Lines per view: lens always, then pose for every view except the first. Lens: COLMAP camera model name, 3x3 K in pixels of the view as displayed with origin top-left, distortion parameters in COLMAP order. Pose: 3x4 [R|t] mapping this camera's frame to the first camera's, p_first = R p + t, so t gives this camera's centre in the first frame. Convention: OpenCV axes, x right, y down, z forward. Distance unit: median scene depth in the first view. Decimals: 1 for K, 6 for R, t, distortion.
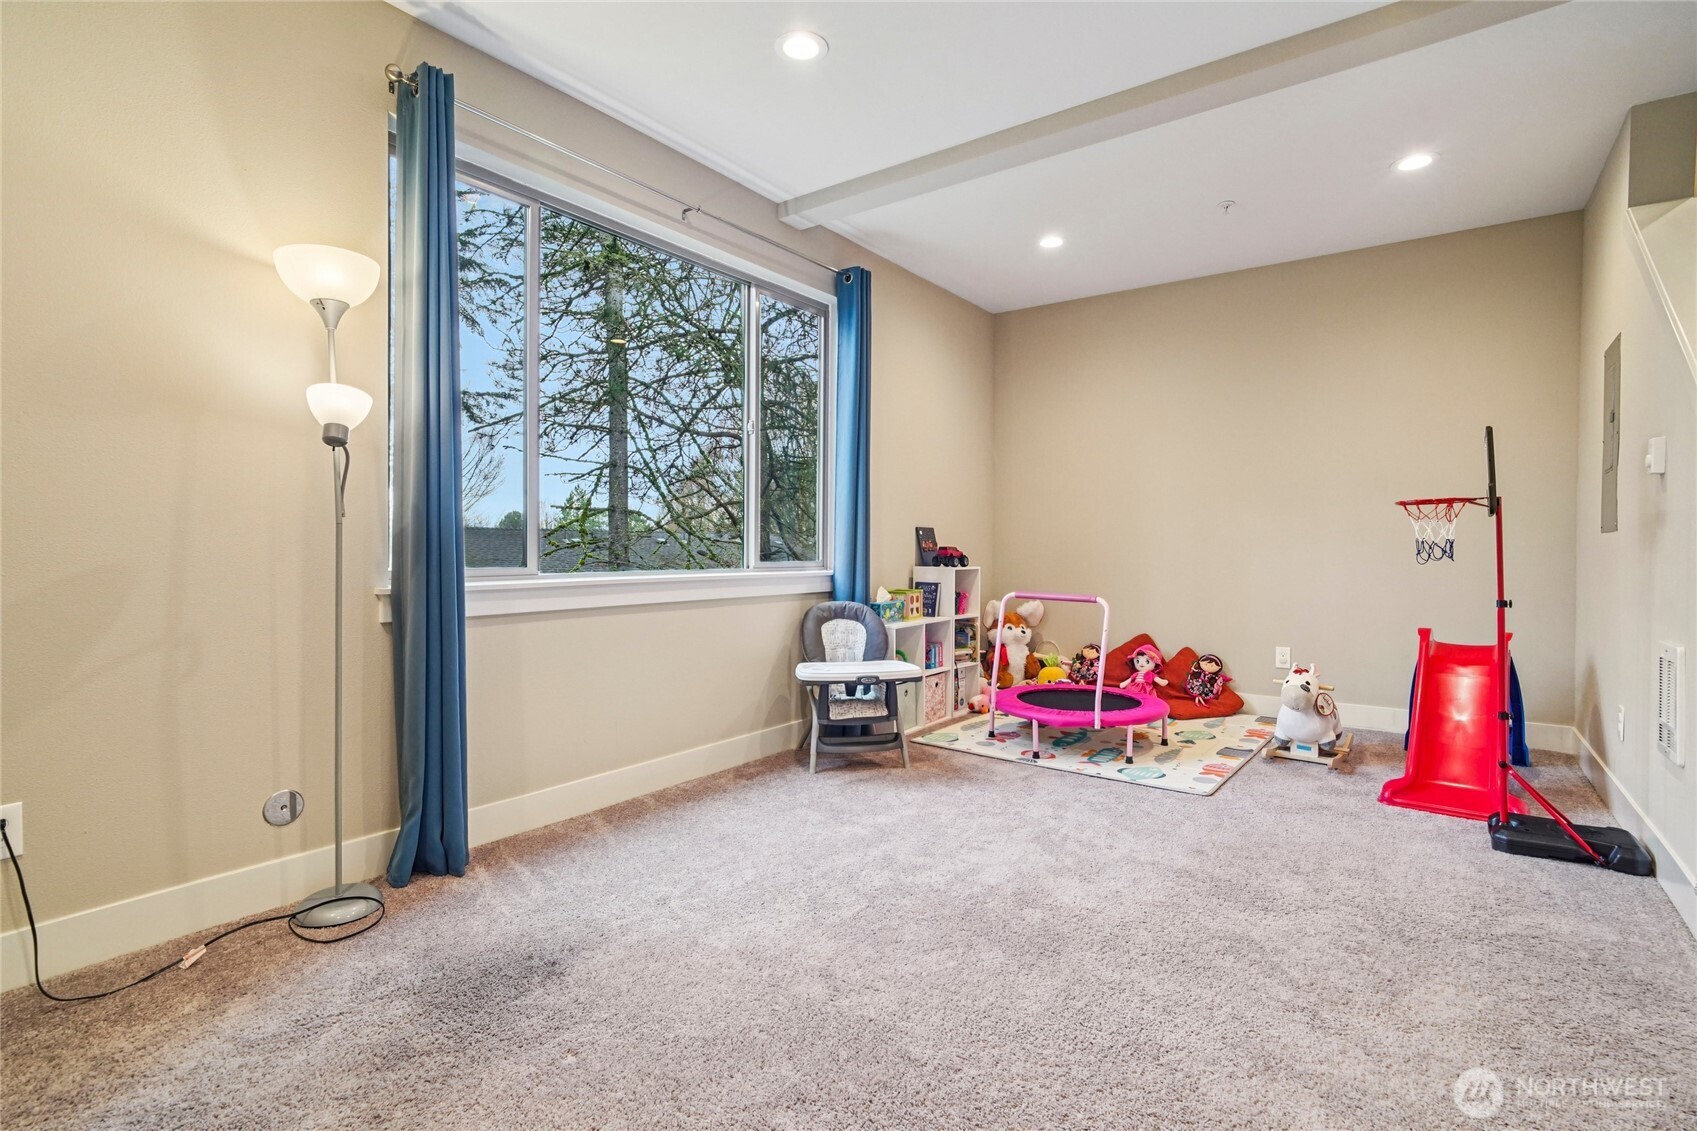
lens RADIAL K [[811.1, 0, 851.3], [0, 811.1, 555.7], [0, 0, 1]] dist [-0.016550, 0.005960]
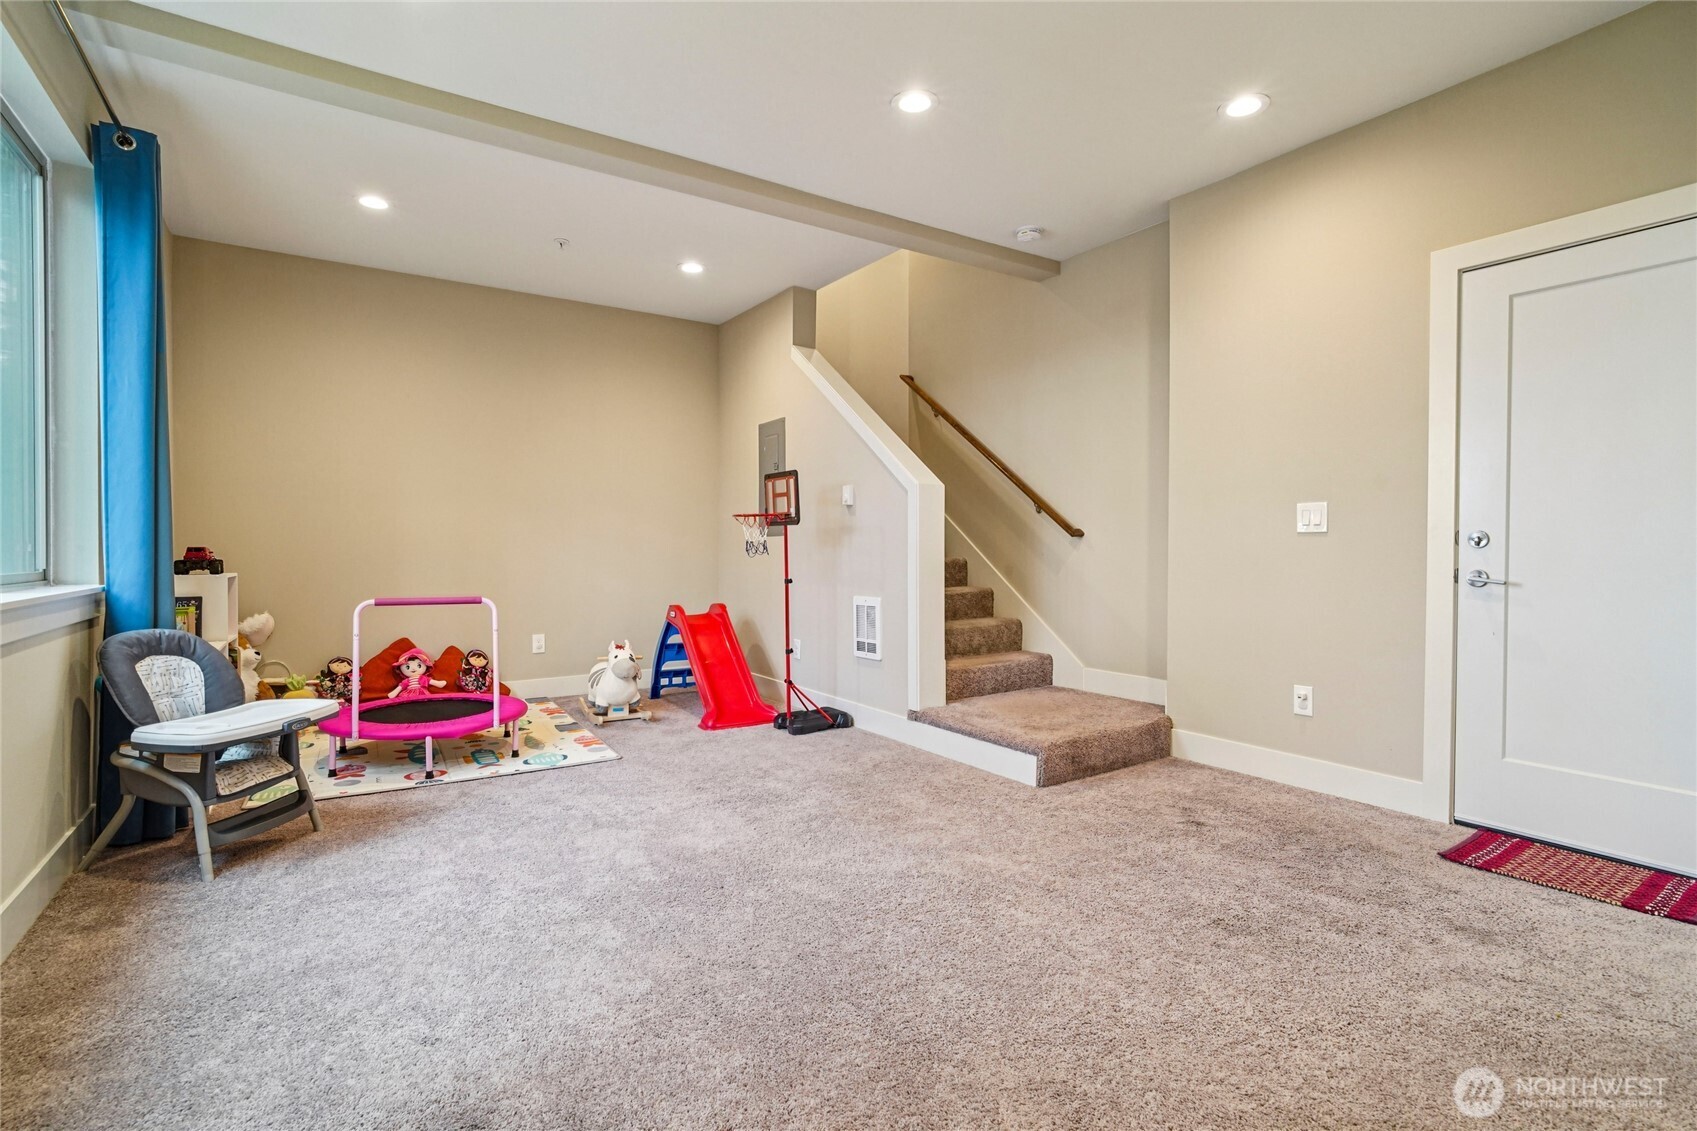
lens RADIAL K [[811.1, 0, 859.2], [0, 811.1, 559.8], [0, 0, 1]] dist [-0.016550, 0.005960]
pose [[0.332818, -0.019870, 0.942782, -0.506349], [0.013521, 0.999776, 0.016298, -0.005143], [-0.942894, 0.007323, 0.333012, 0.259959]]
